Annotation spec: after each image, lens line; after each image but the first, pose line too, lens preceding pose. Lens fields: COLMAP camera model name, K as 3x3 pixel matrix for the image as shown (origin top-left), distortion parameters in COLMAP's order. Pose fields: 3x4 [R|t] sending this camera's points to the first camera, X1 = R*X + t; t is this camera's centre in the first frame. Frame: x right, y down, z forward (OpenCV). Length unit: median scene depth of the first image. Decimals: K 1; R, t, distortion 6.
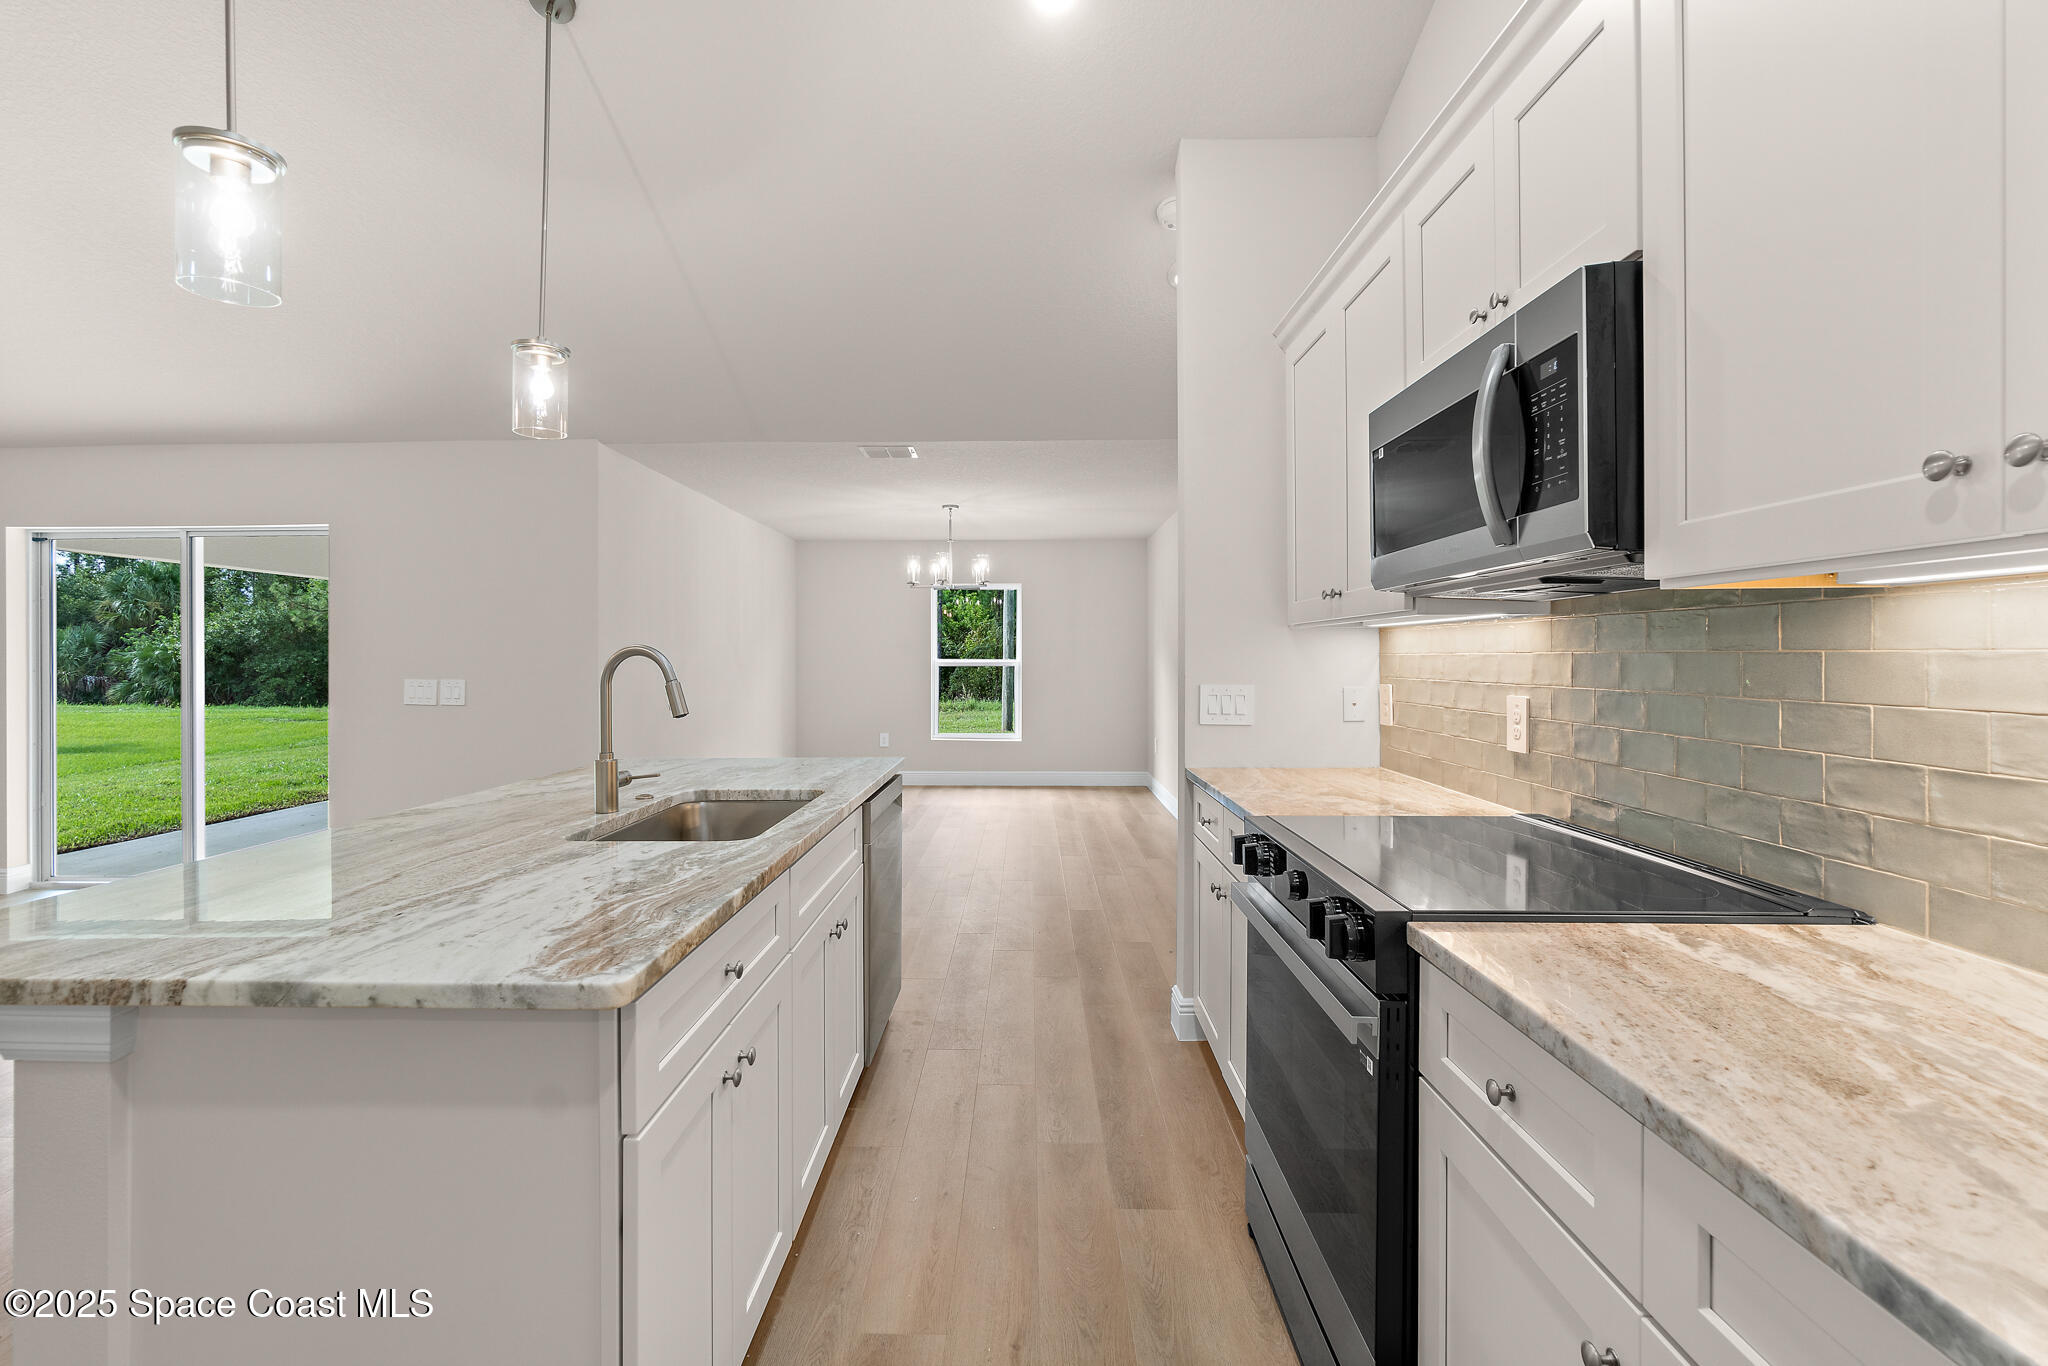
lens RADIAL K [[890.2, 0, 998.9], [0, 890.2, 645.8], [0, 0, 1]] dist [-0.007729, 0.003046]
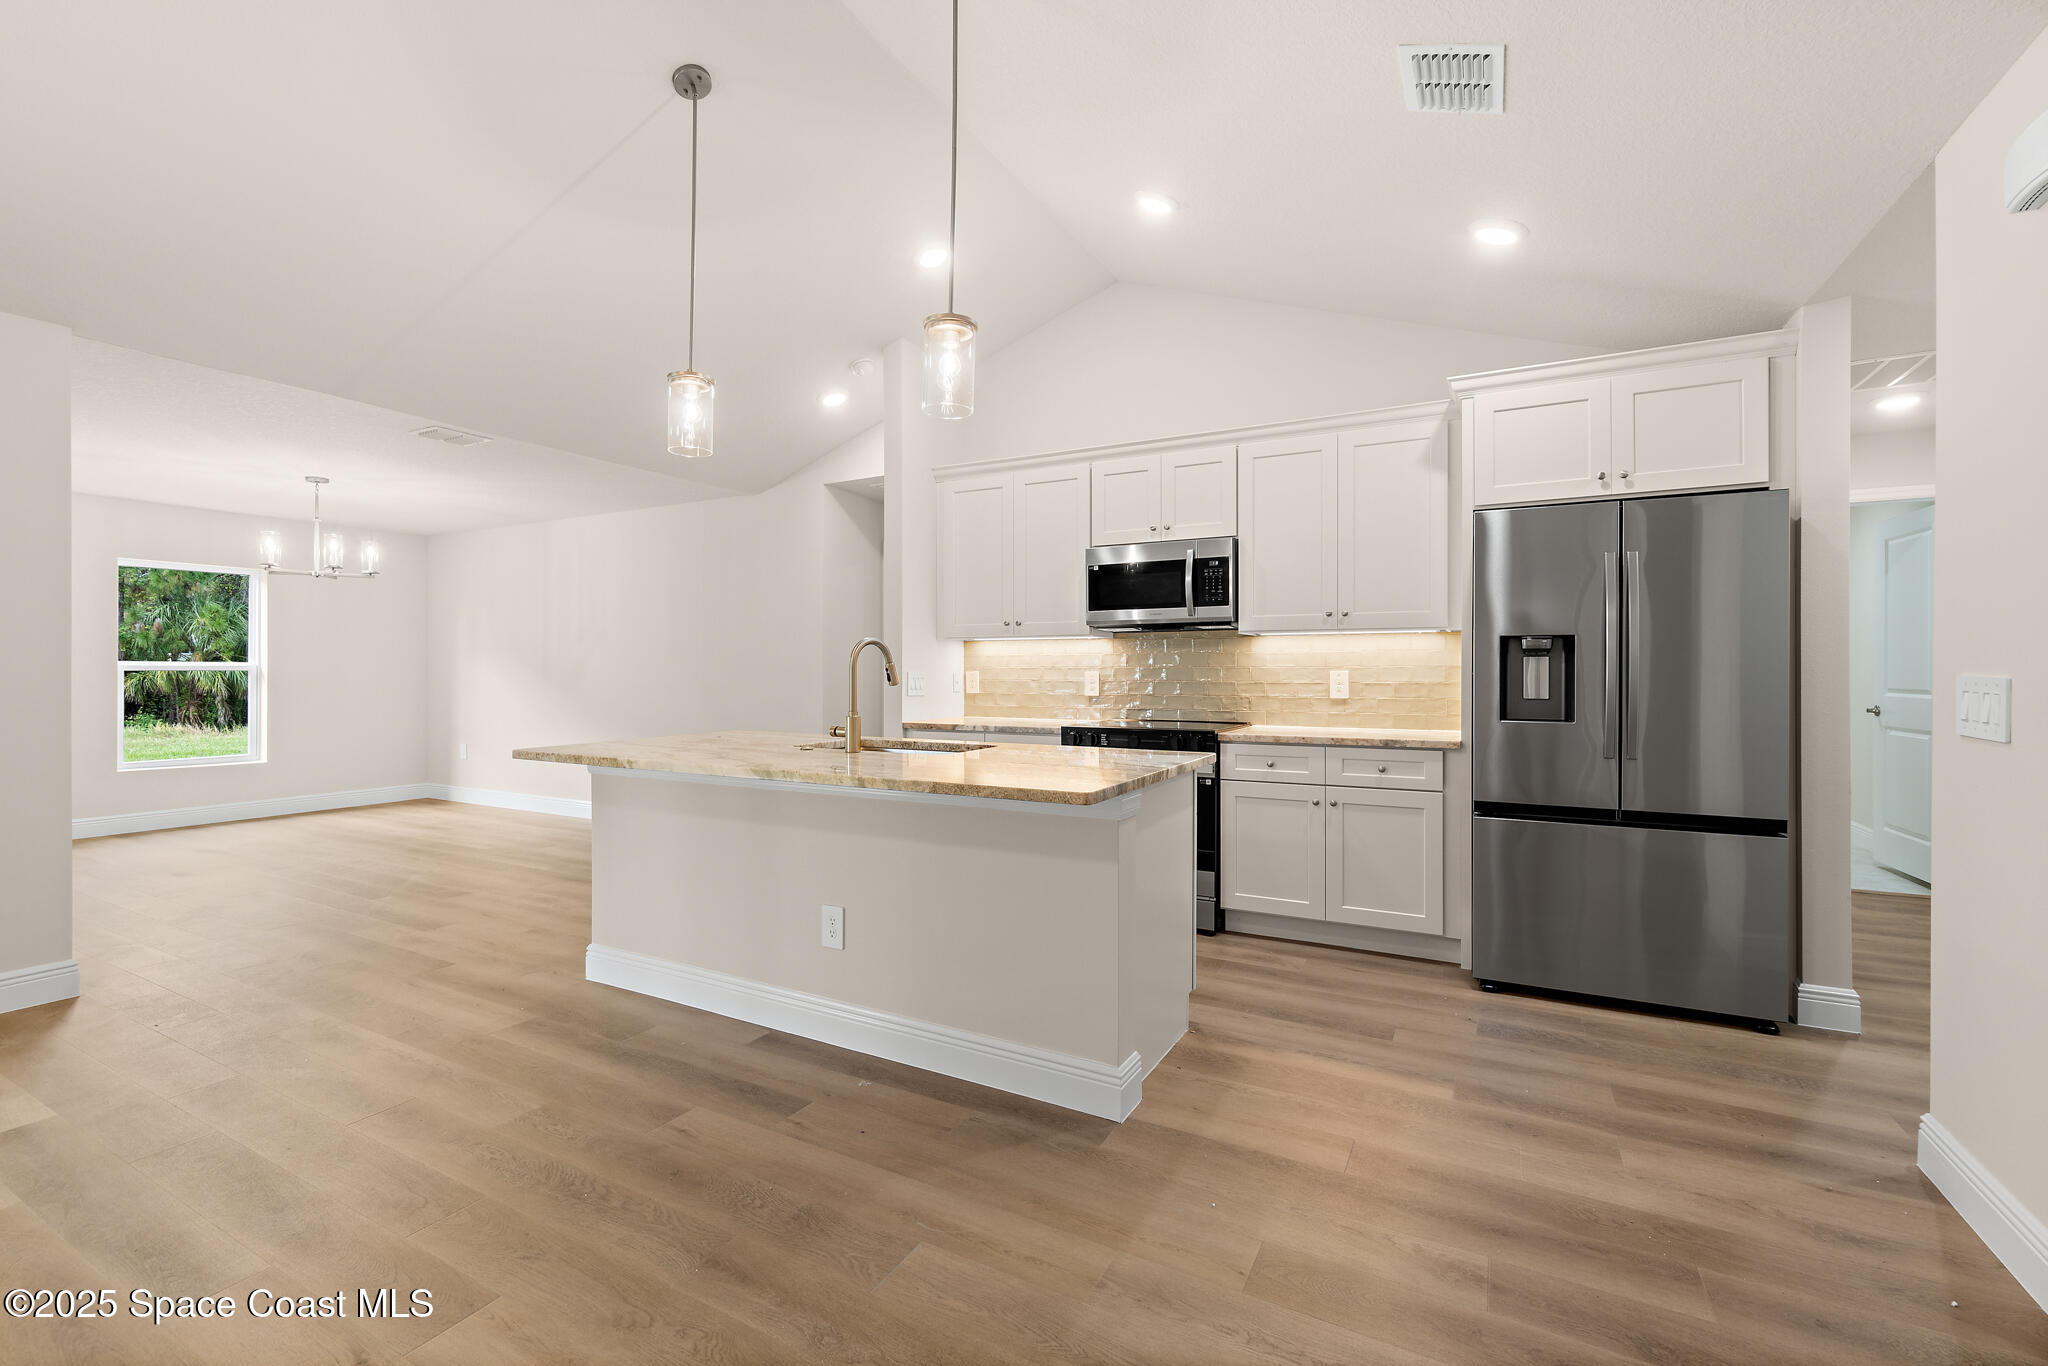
lens RADIAL K [[890.2, 0, 1004.7], [0, 890.2, 673.7], [0, 0, 1]] dist [-0.007729, 0.003046]
pose [[0.456377, -0.001864, 0.889784, -1.458958], [-0.012491, 0.999886, 0.008502, 0.039708], [-0.889699, -0.014995, 0.456302, 0.112801]]
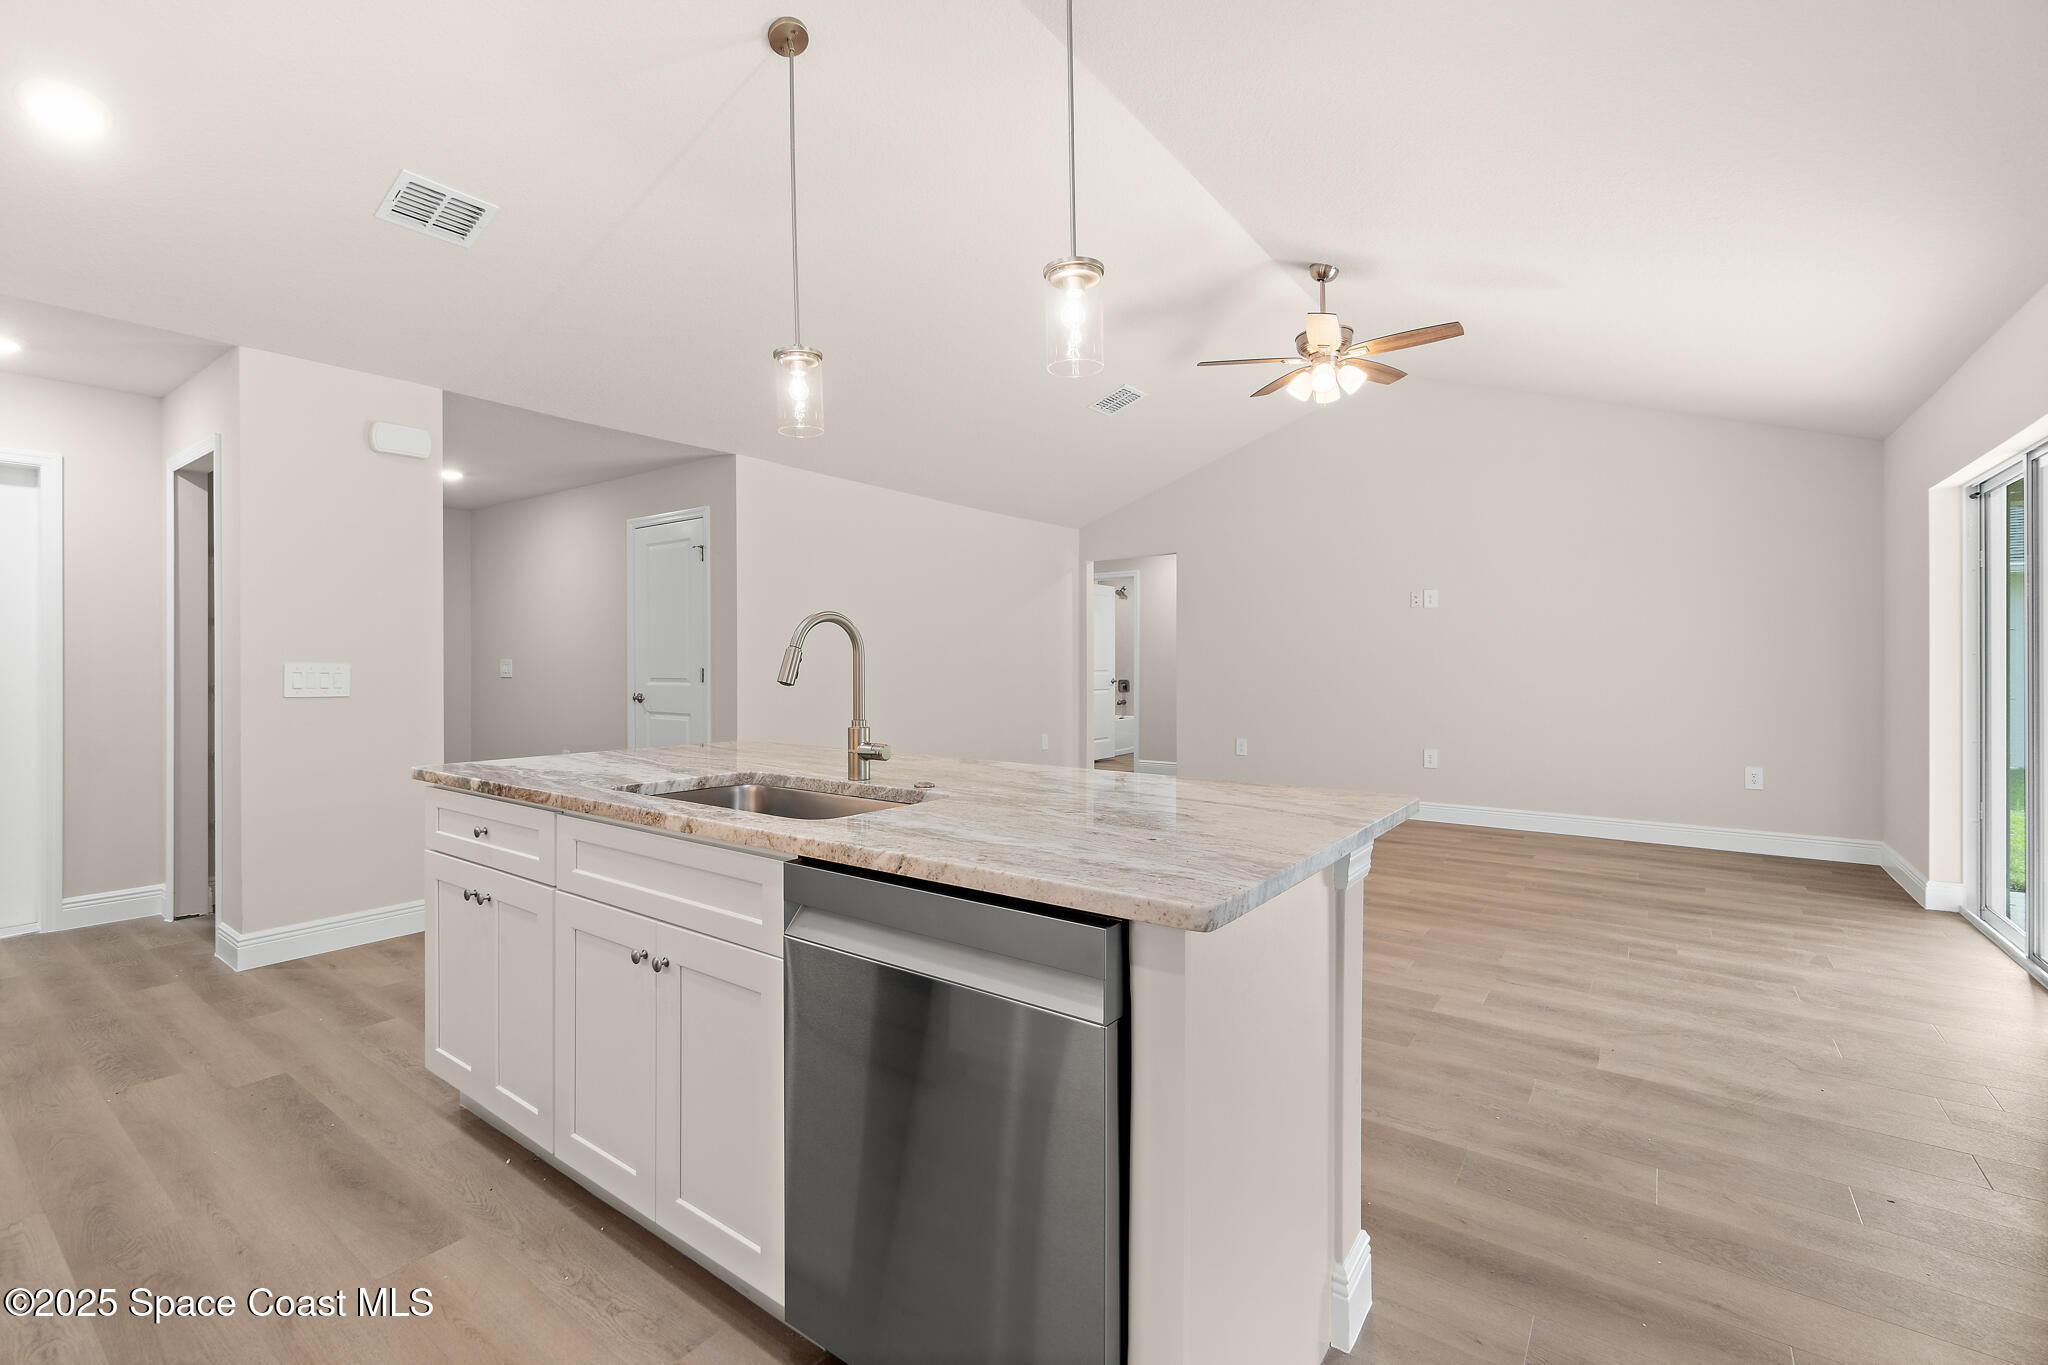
lens RADIAL K [[890.2, 0, 1005.6], [0, 890.2, 656.8], [0, 0, 1]] dist [-0.007729, 0.003046]
pose [[-0.569616, -0.001056, -0.821910, 0.261235], [0.012695, 0.999869, -0.010083, 0.055356], [0.821813, -0.016178, -0.569528, 1.552022]]
